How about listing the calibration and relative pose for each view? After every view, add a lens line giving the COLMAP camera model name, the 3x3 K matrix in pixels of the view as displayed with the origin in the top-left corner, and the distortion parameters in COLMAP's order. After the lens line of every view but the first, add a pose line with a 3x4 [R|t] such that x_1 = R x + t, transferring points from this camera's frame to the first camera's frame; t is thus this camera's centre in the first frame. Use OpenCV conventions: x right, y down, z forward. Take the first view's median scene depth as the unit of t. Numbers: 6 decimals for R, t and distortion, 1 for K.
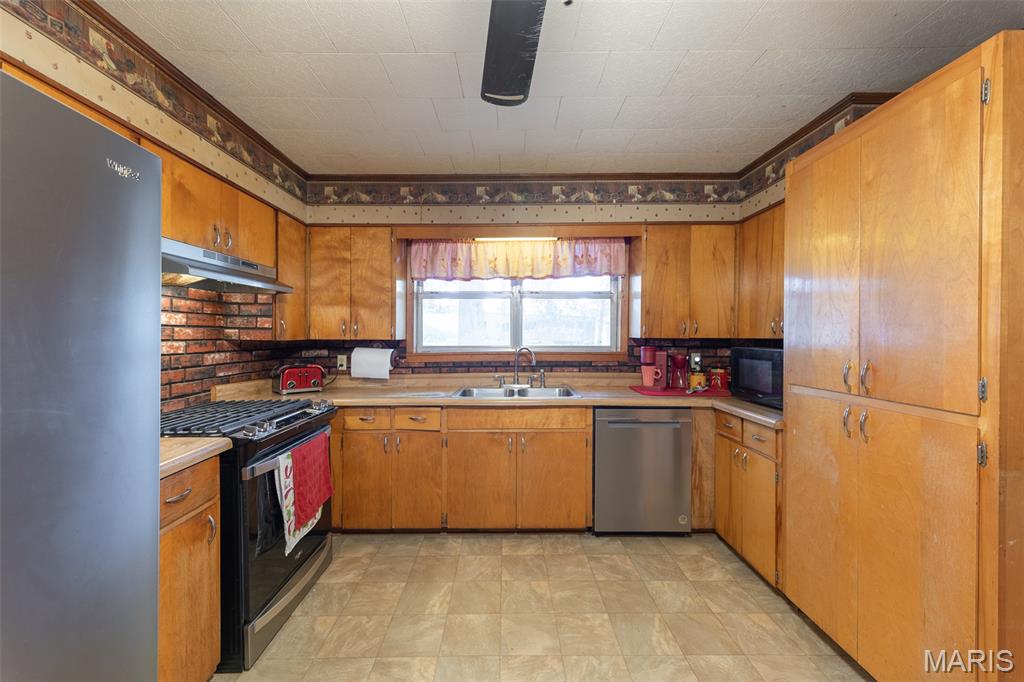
lens RADIAL K [[406.4, 0, 511.2], [0, 406.4, 338.3], [0, 0, 1]] dist [0.012438, -0.000627]
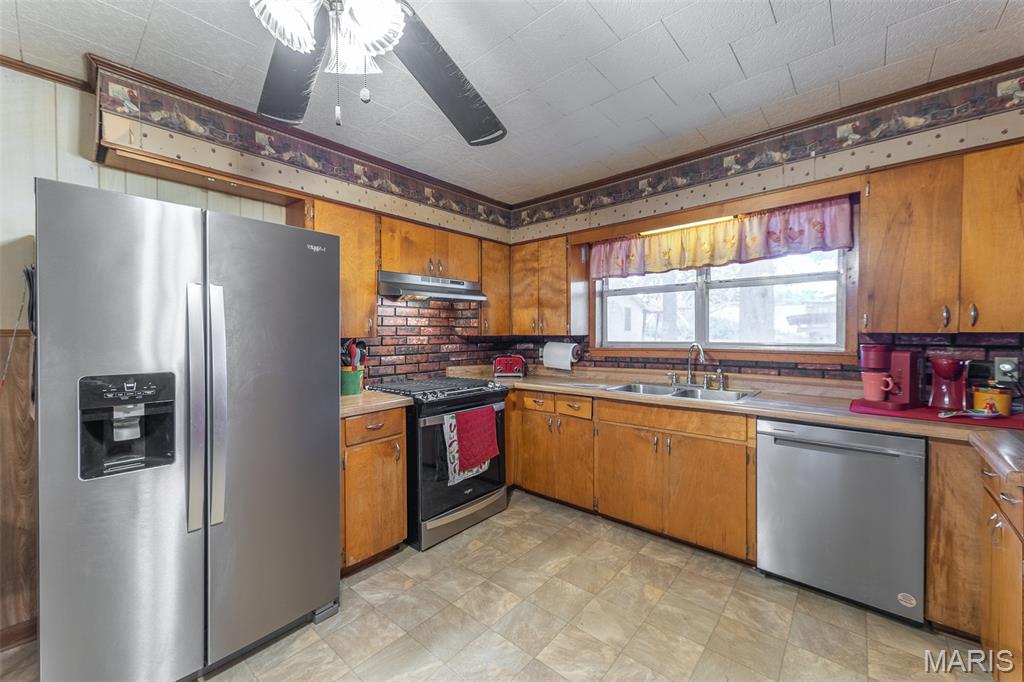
lens RADIAL K [[406.4, 0, 511.2], [0, 406.4, 338.3], [0, 0, 1]] dist [0.012438, -0.000627]
pose [[0.750642, 0.004746, -0.660693, 0.369923], [0.000750, 0.999967, 0.008036, 0.002853], [0.660709, -0.006527, 0.750614, 0.052258]]
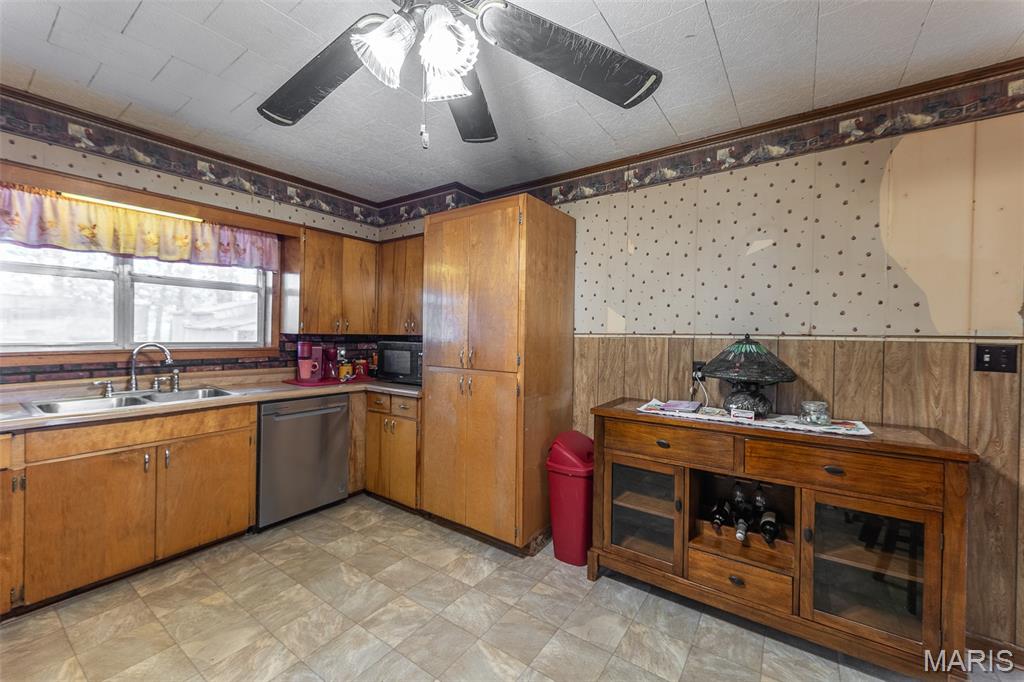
lens RADIAL K [[406.4, 0, 511.2], [0, 406.4, 338.3], [0, 0, 1]] dist [0.012438, -0.000627]
pose [[0.586571, -0.000652, 0.809897, -0.238799], [-0.007257, 0.999955, 0.006060, 0.000936], [-0.809865, -0.009432, 0.586540, -0.077444]]
